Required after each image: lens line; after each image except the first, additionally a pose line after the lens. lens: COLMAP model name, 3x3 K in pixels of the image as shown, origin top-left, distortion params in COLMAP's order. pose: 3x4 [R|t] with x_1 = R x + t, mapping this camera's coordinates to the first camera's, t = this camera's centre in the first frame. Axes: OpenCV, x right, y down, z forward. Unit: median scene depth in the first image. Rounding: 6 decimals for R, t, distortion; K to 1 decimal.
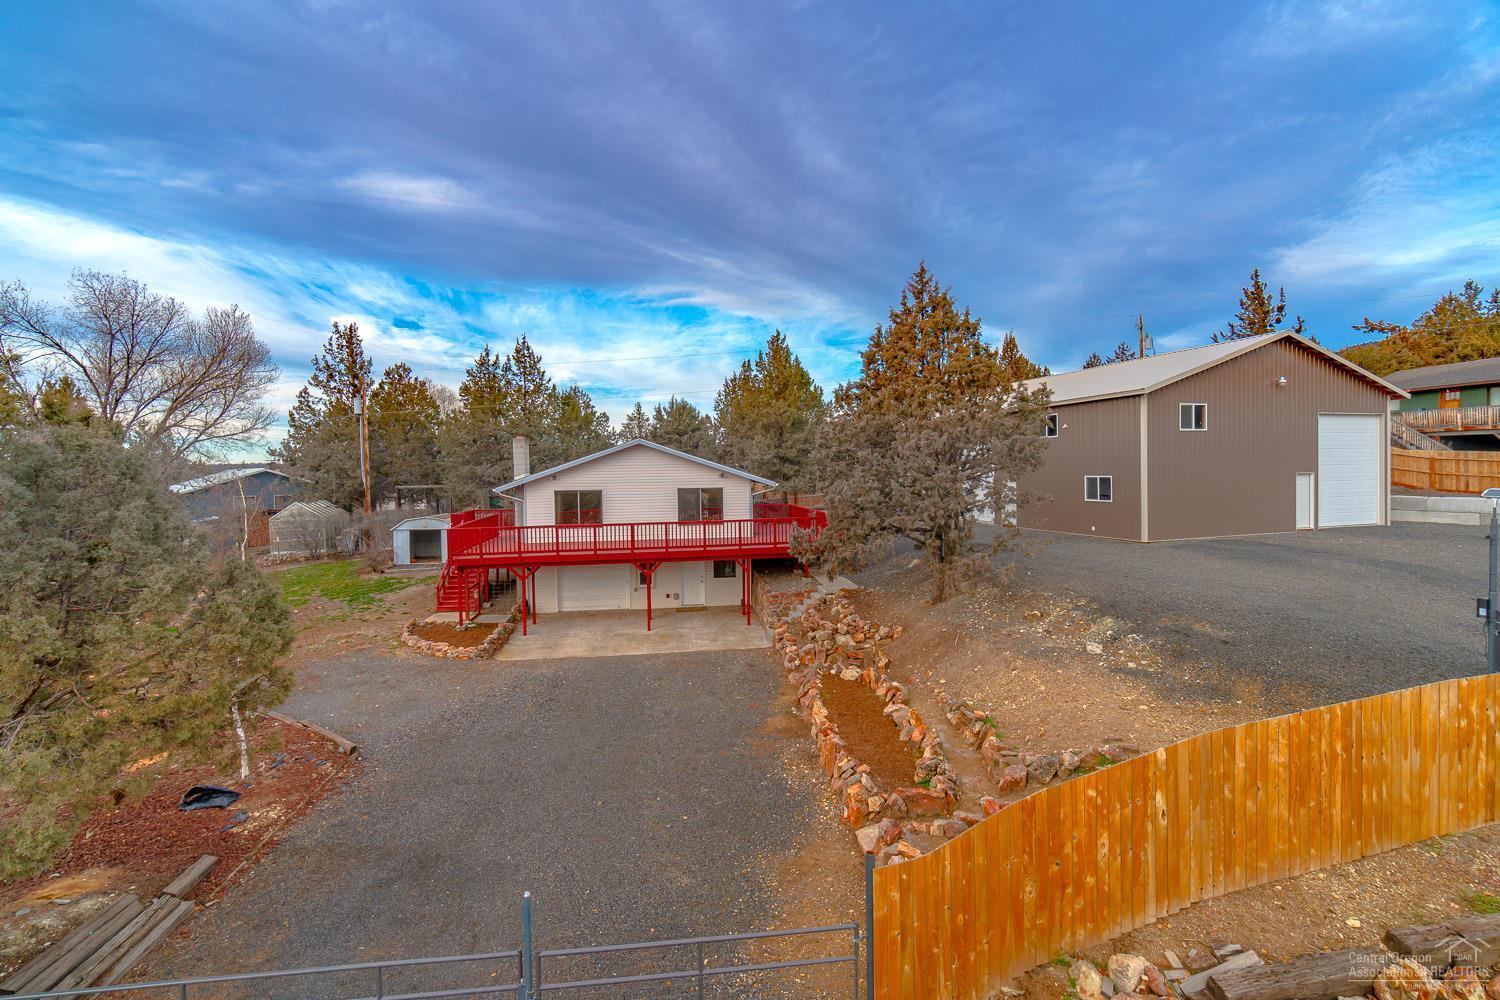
lens RADIAL K [[652.4, 0, 742.9], [0, 652.4, 483.7], [0, 0, 1]] dist [0.000696, 0.000125]
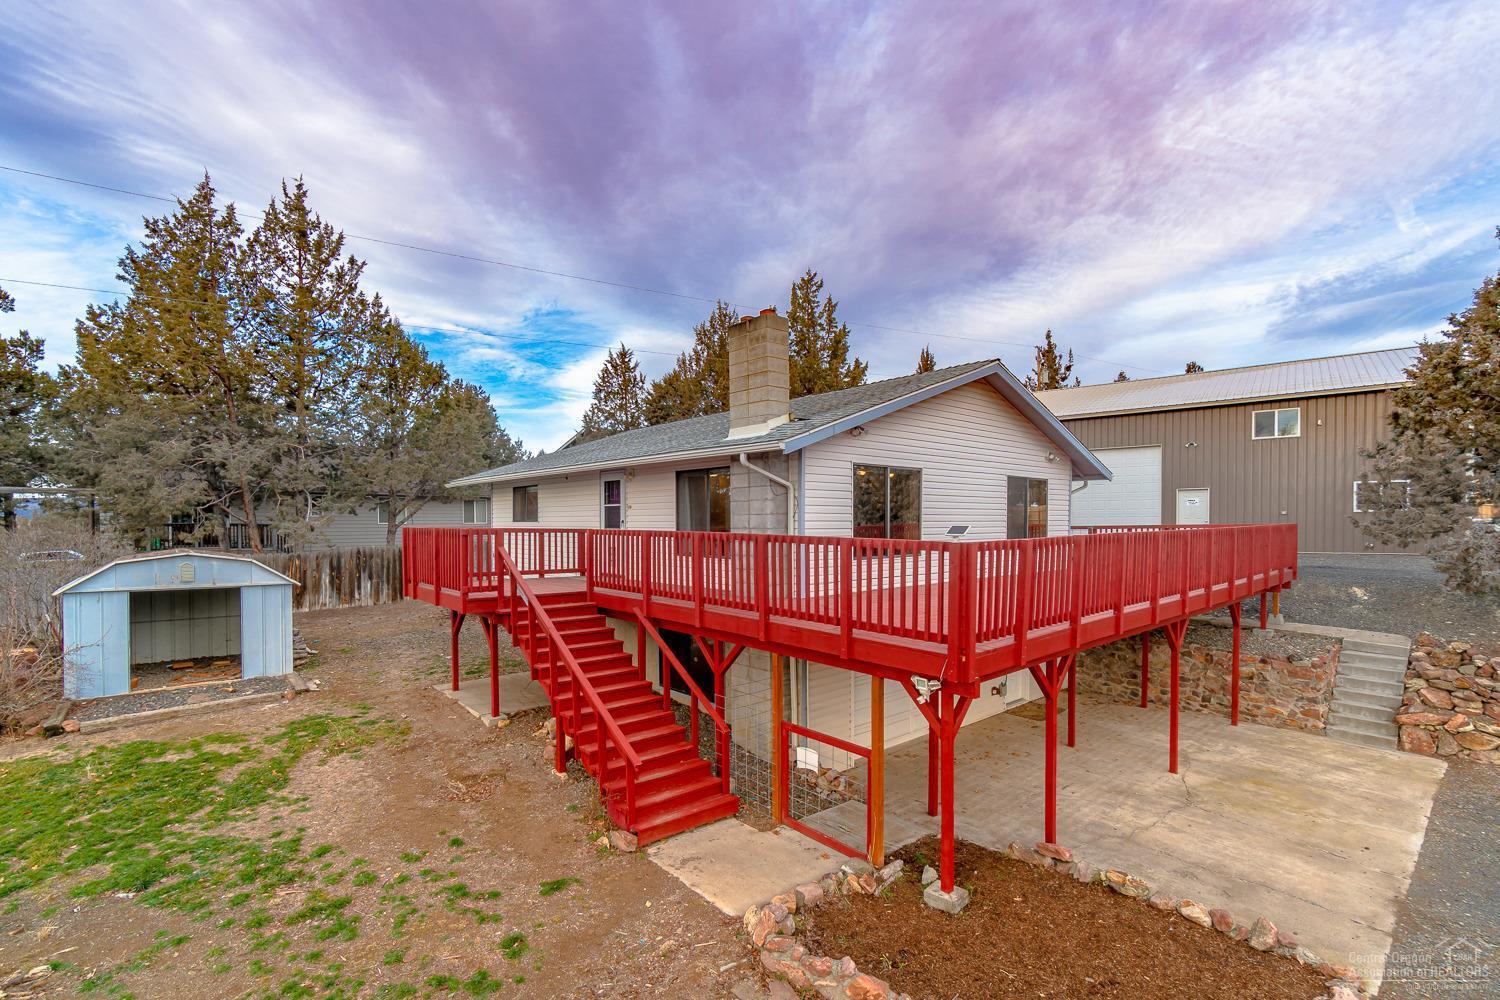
lens RADIAL K [[660.1, 0, 800.4], [0, 660.1, 530.9], [0, 0, 1]] dist [0.001655, 0.000314]
pose [[0.817342, -0.001477, 0.576152, -0.424653], [0.001407, 0.999999, 0.000568, 0.040661], [-0.576152, 0.000346, 0.817343, 0.524743]]
